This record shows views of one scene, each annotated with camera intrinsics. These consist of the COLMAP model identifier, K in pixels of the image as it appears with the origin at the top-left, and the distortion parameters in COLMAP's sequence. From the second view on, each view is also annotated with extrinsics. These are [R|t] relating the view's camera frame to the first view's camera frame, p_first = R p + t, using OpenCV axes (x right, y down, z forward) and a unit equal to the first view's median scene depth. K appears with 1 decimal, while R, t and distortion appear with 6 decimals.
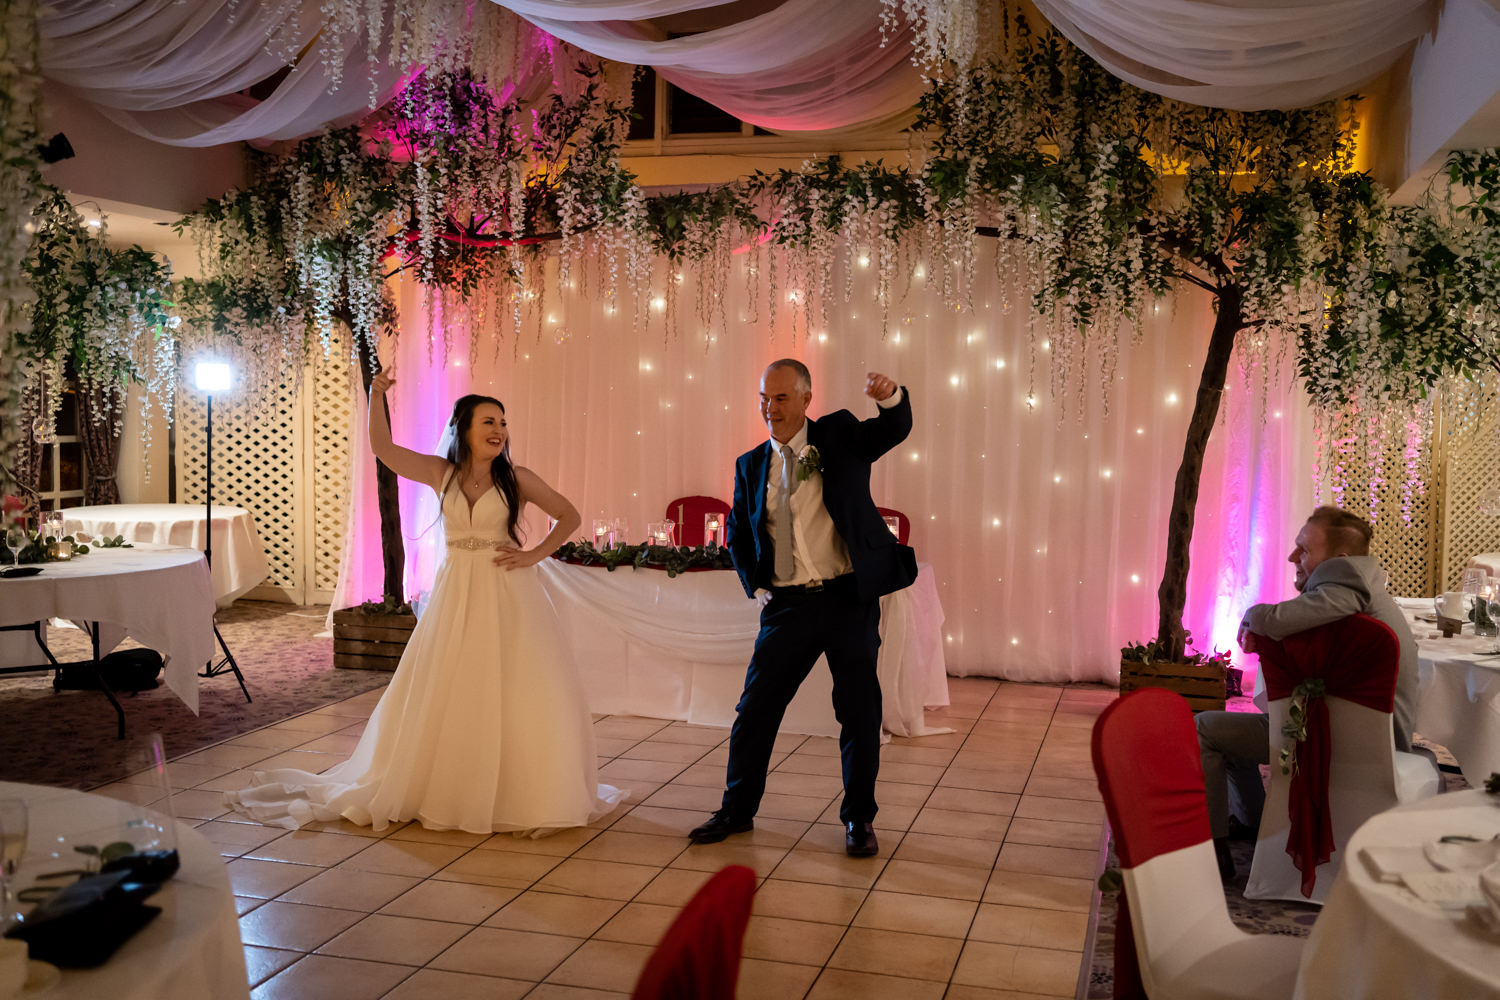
lens RADIAL K [[1570.8, 0, 750.0], [0, 1570.8, 500.0], [0, 0, 1]] dist [-0.004709, -0.006324]
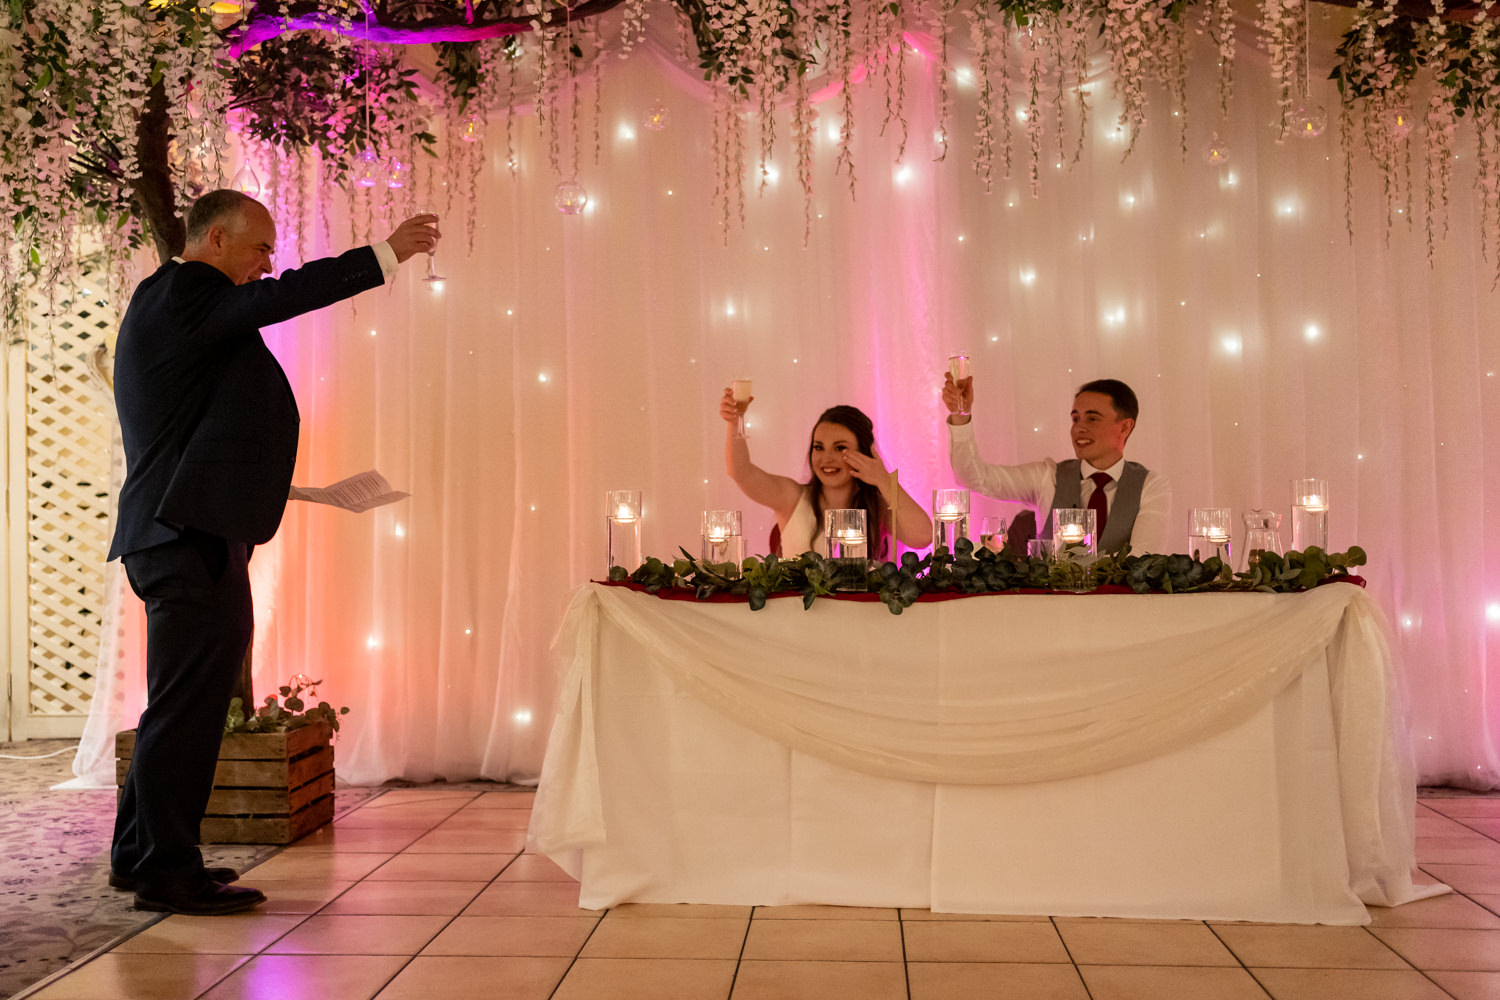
lens RADIAL K [[1570.8, 0, 750.0], [0, 1570.8, 500.0], [0, 0, 1]] dist [-0.004709, -0.006324]
pose [[0.977426, -0.023953, 0.209917, -0.155185], [0.041289, 0.996051, -0.078596, 0.040107], [-0.207205, 0.085489, 0.974555, 0.412822]]
